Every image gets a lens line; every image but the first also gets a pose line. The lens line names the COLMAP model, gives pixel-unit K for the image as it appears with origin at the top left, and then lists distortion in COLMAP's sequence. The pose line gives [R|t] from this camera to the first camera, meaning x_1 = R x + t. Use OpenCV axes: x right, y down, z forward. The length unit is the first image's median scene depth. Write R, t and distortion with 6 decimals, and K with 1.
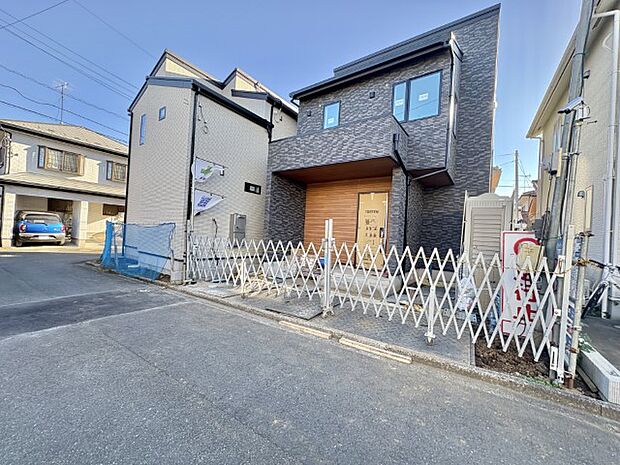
lens RADIAL K [[246.8, 0, 310.5], [0, 246.8, 231.9], [0, 0, 1]] dist [0.000211, -0.000180]
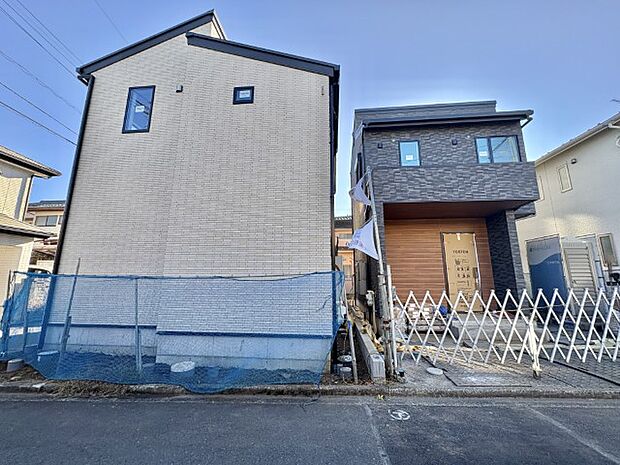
lens RADIAL K [[246.8, 0, 310.5], [0, 246.8, 231.9], [0, 0, 1]] dist [0.000211, -0.000180]
pose [[0.863667, 0.040352, 0.502444, -0.874164], [0.042380, 0.987448, -0.152152, -0.039953], [-0.502277, 0.152702, 0.851117, 0.504147]]
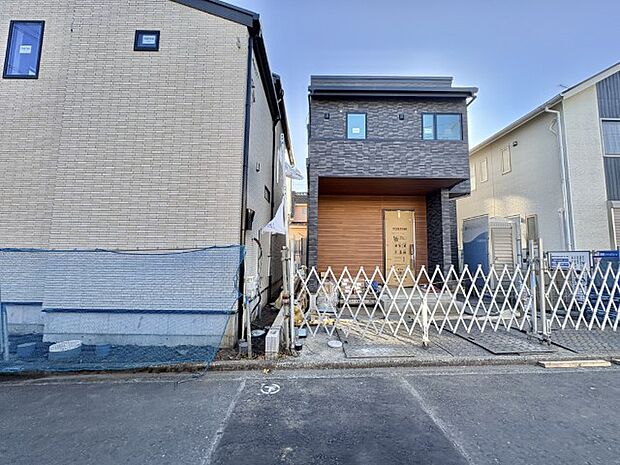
lens RADIAL K [[246.8, 0, 310.0], [0, 246.8, 232.5], [0, 0, 1]] dist [-0.001093, 0.000054]
pose [[0.812705, 0.004996, 0.582654, -0.720998], [0.029031, 0.998374, -0.049055, -0.032237], [-0.581952, 0.056782, 0.811239, 0.445314]]
